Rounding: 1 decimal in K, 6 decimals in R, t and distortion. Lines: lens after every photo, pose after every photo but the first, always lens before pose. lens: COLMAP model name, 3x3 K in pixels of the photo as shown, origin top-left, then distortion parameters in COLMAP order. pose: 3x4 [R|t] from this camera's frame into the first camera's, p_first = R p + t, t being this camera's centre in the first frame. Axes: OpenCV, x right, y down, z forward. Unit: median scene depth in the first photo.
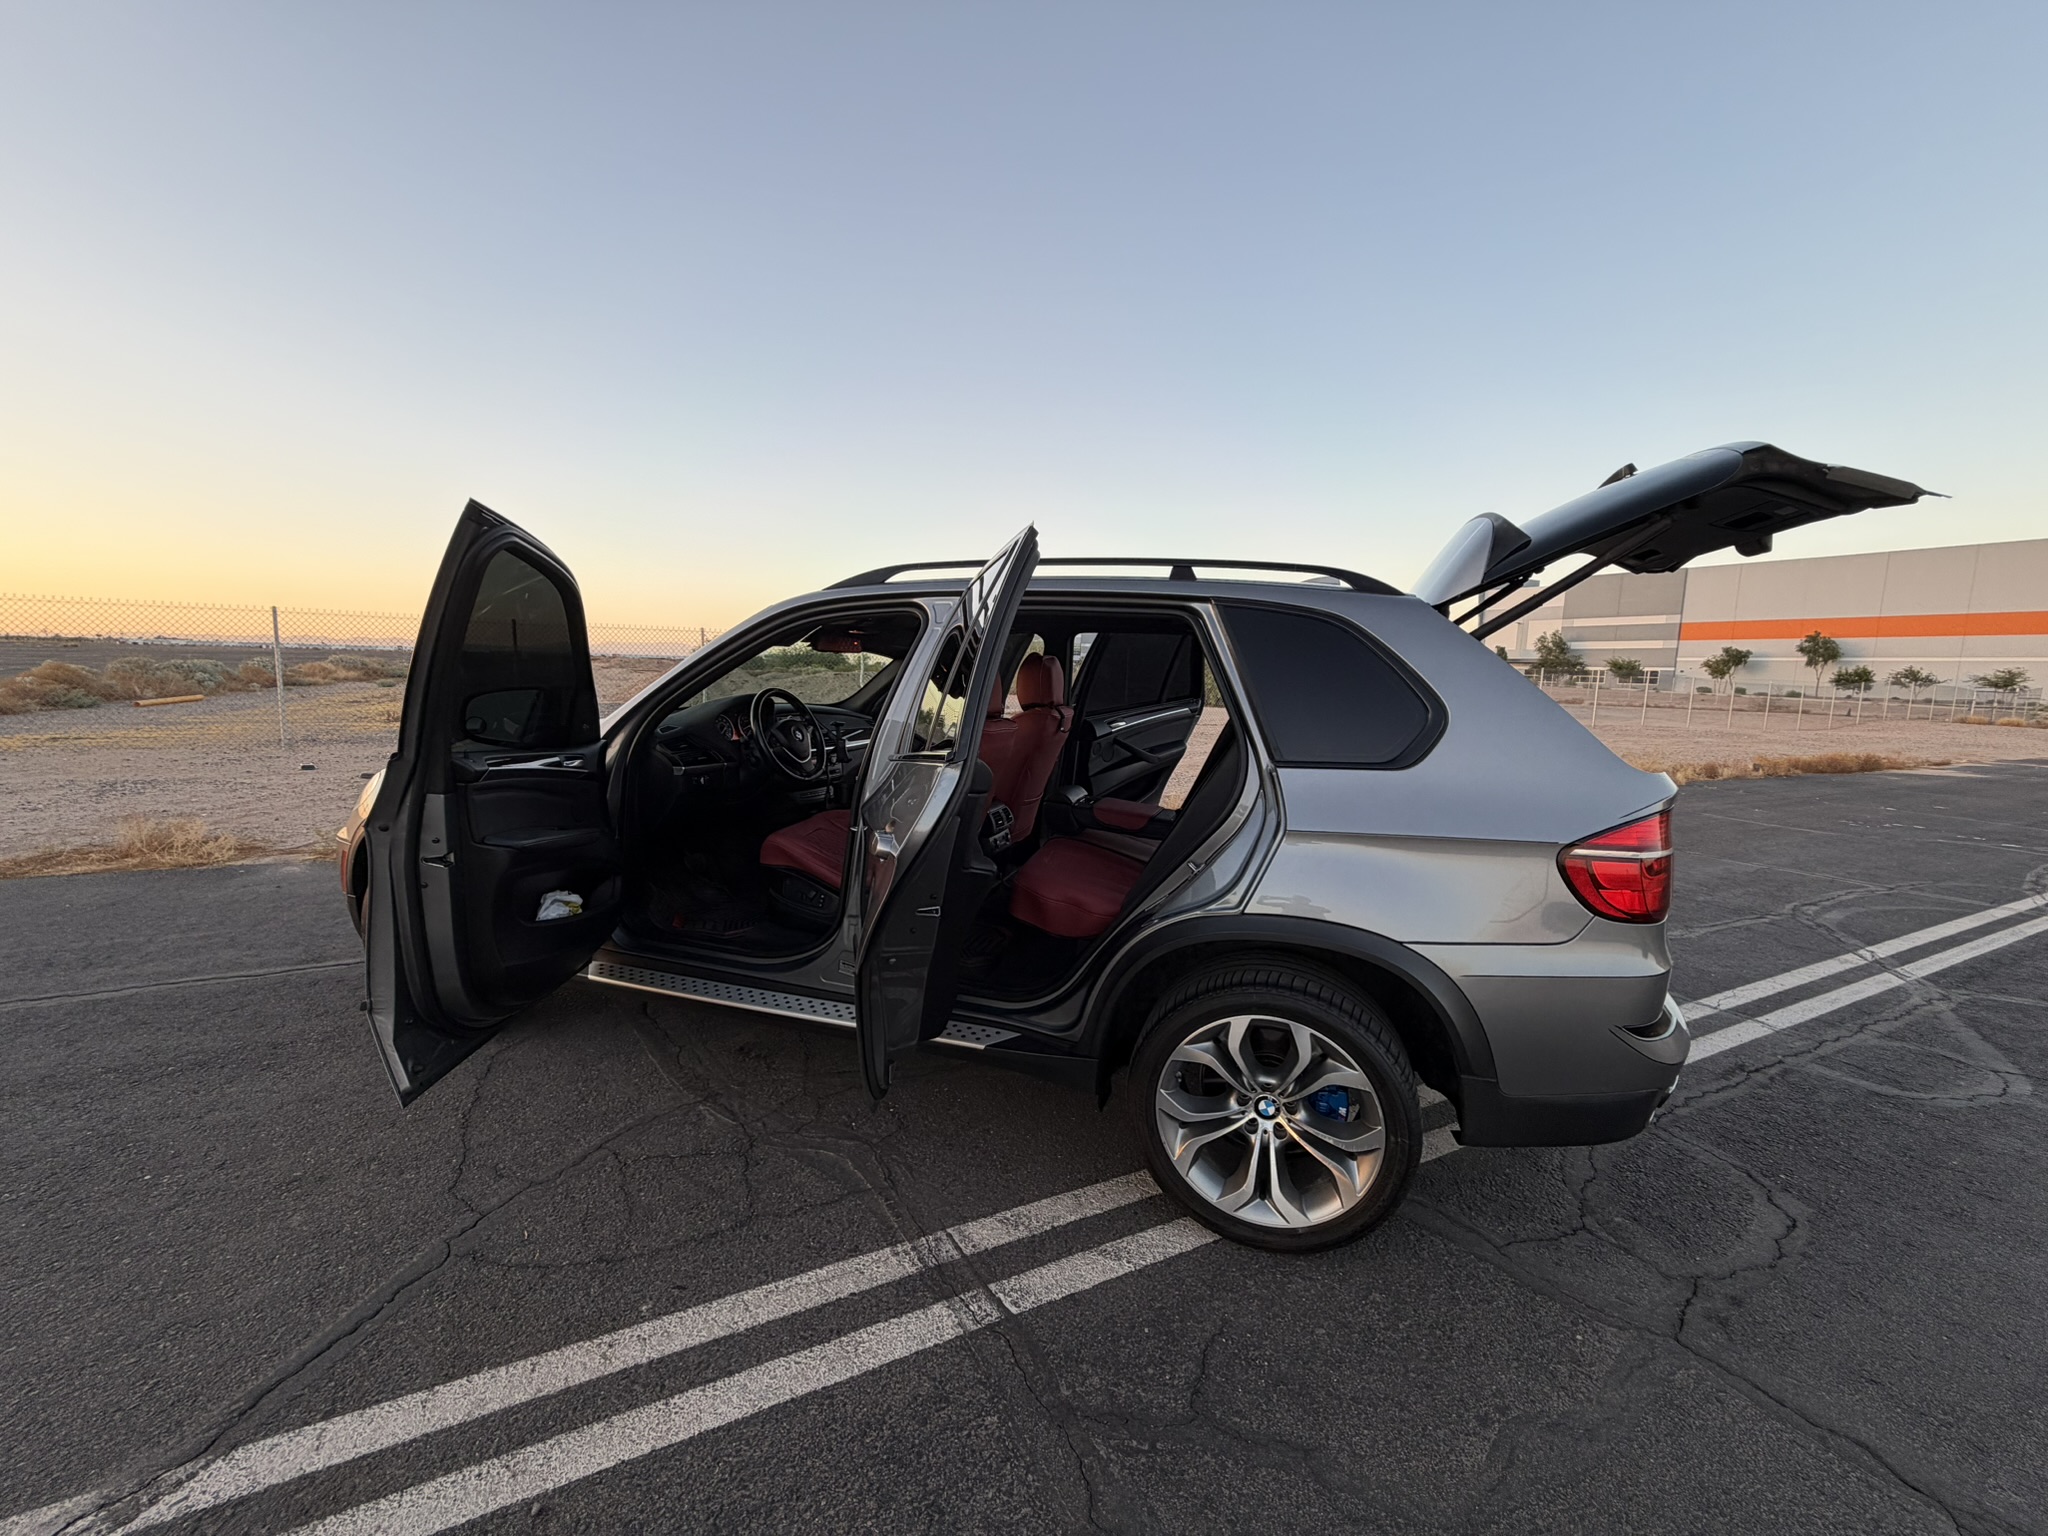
lens RADIAL K [[805.3, 0, 1022.3], [0, 805.3, 777.1], [0, 0, 1]] dist [-0.000928, 0.002265]
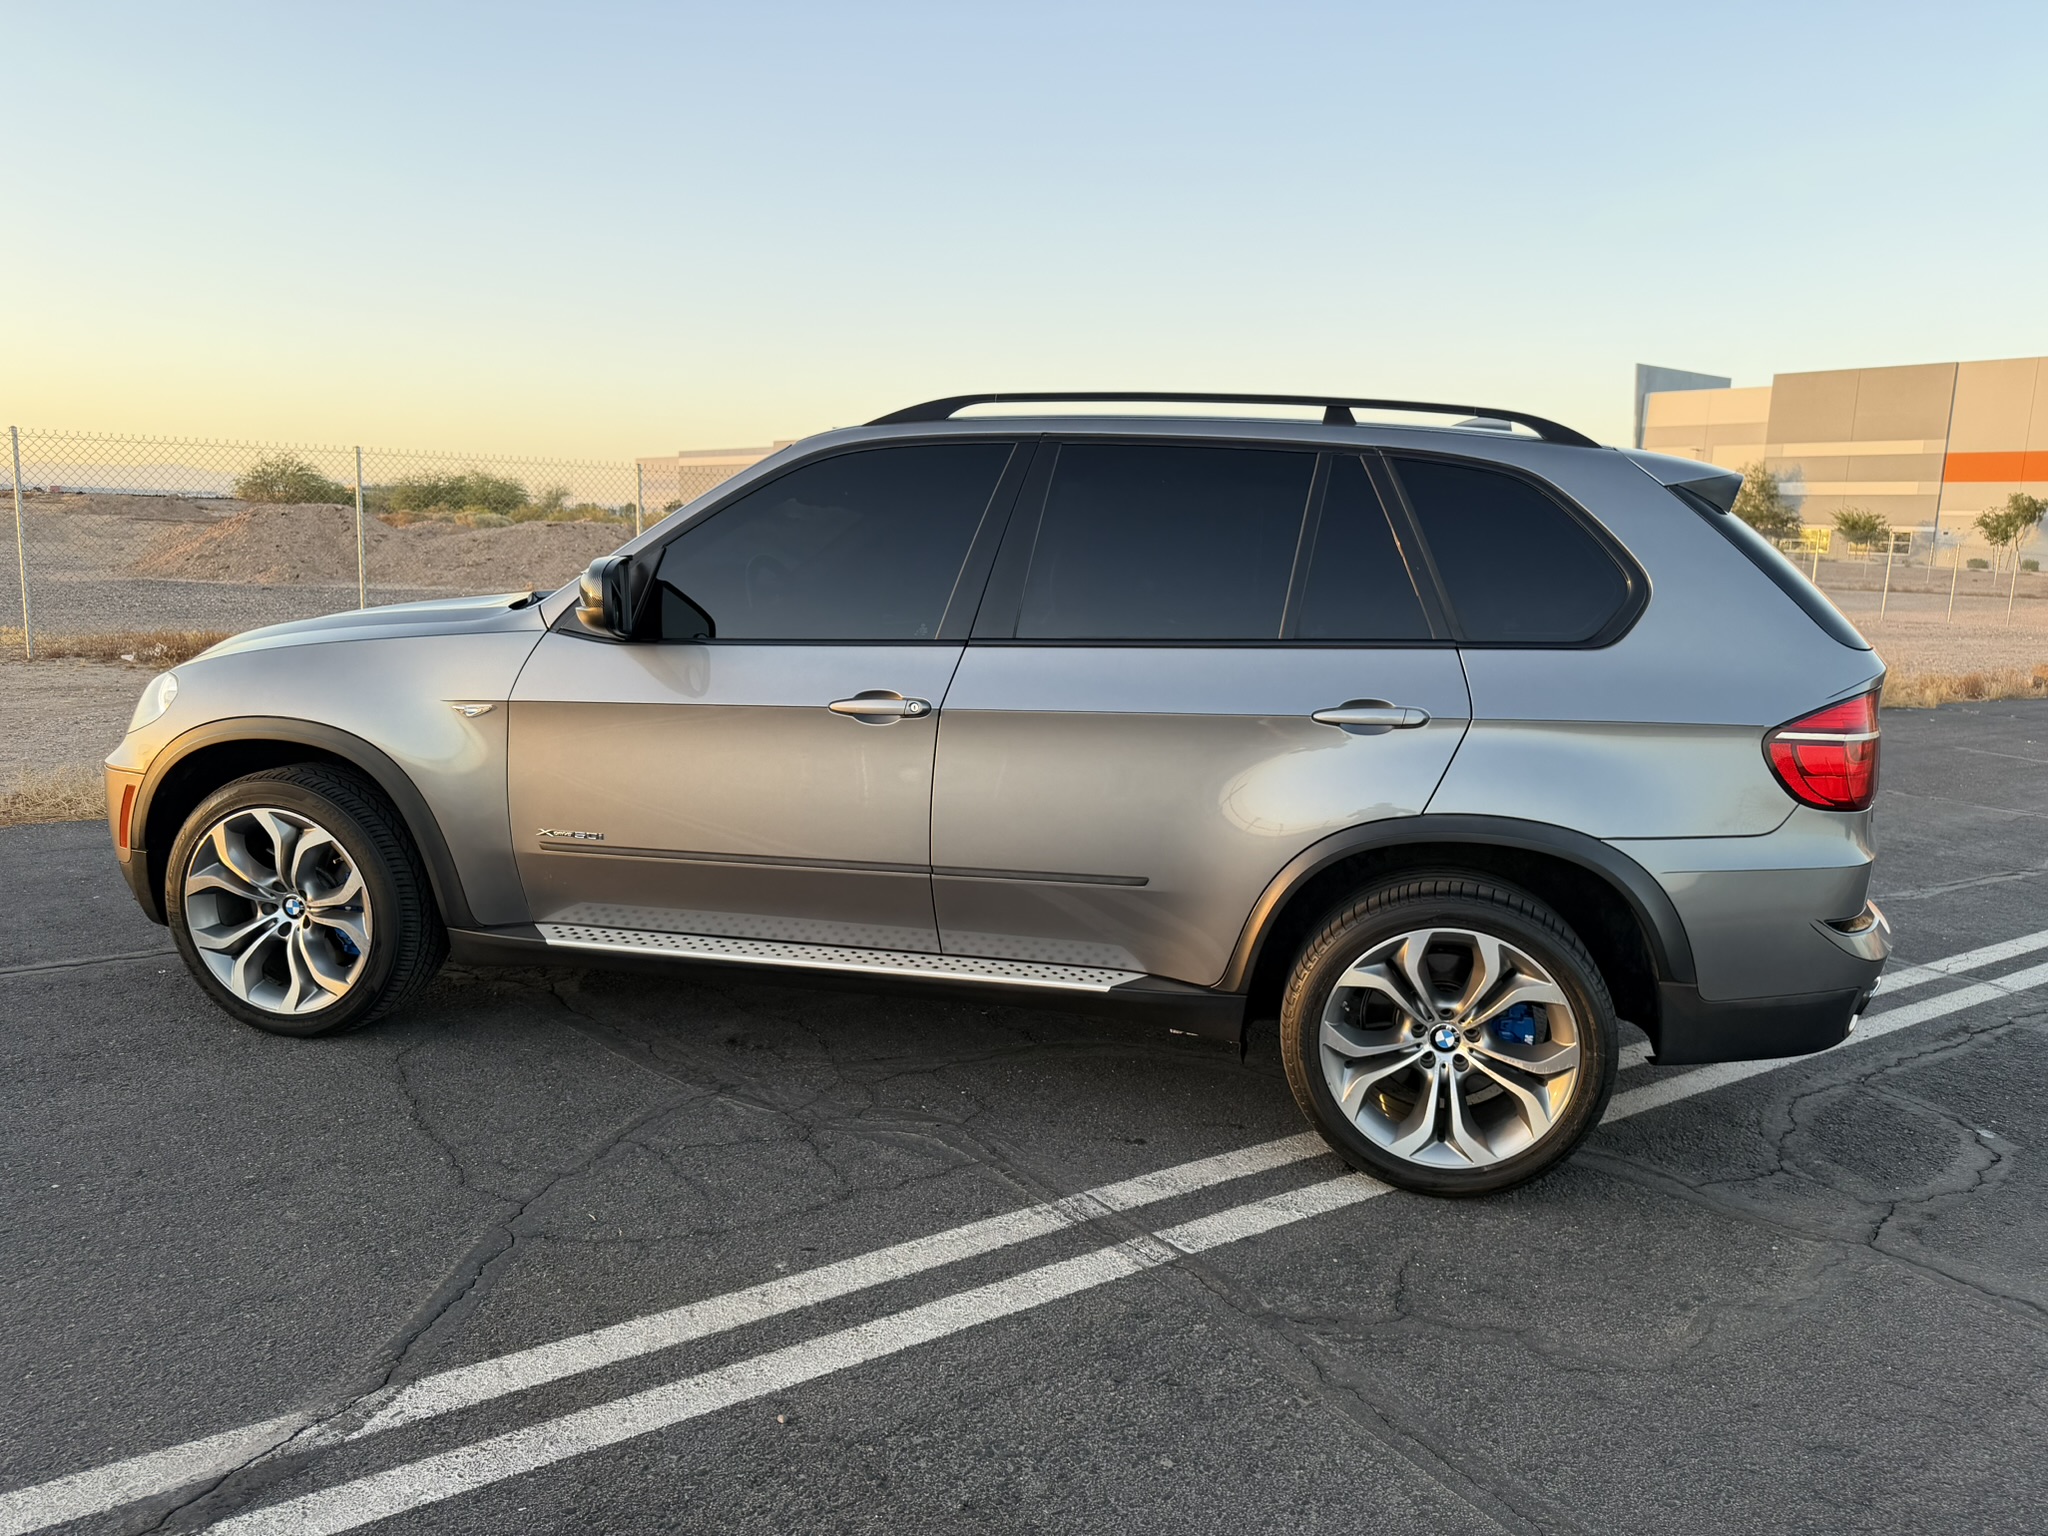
lens RADIAL K [[1425.0, 0, 1033.9], [0, 1425.0, 789.4], [0, 0, 1]] dist [0.061796, -0.073879]
pose [[0.992230, -0.014522, 0.123564, -0.330913], [0.008210, 0.998642, 0.051441, 0.056188], [-0.124143, -0.050027, 0.991002, -0.480016]]
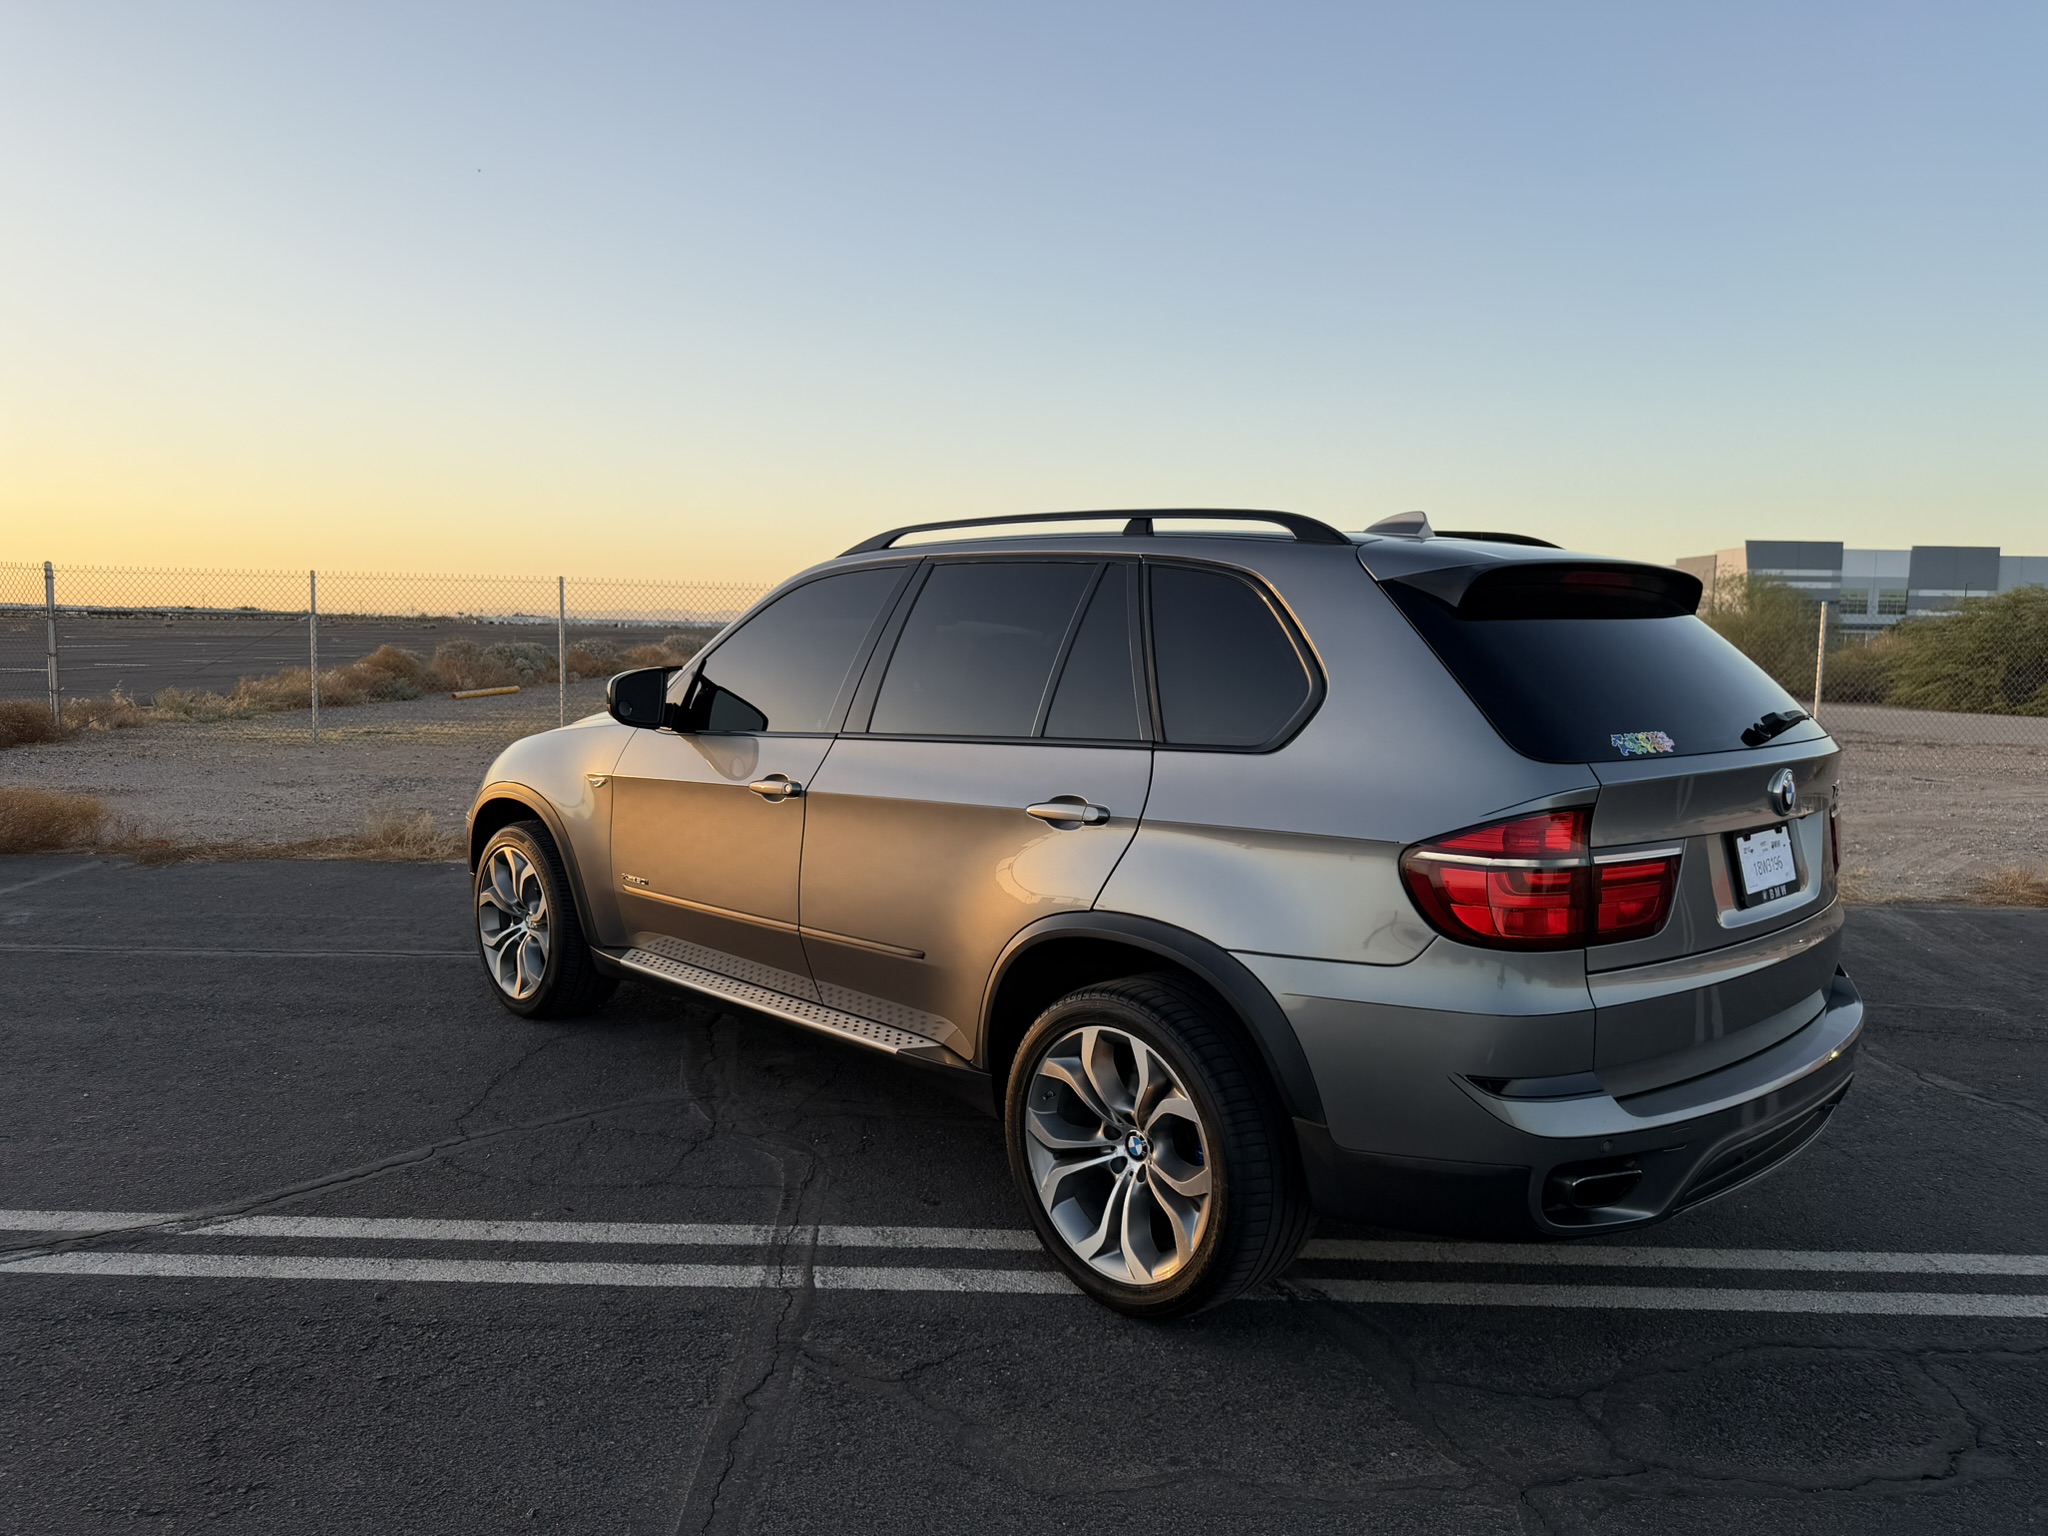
lens RADIAL K [[1434.0, 0, 1024.0], [0, 1434.0, 768.0], [0, 0, 1]] dist [0.061596, -0.074912]
pose [[0.889731, 0.028892, -0.455570, 0.889744], [-0.051488, 0.997978, -0.037265, 0.072984], [0.453572, 0.056612, 0.889420, -0.440960]]
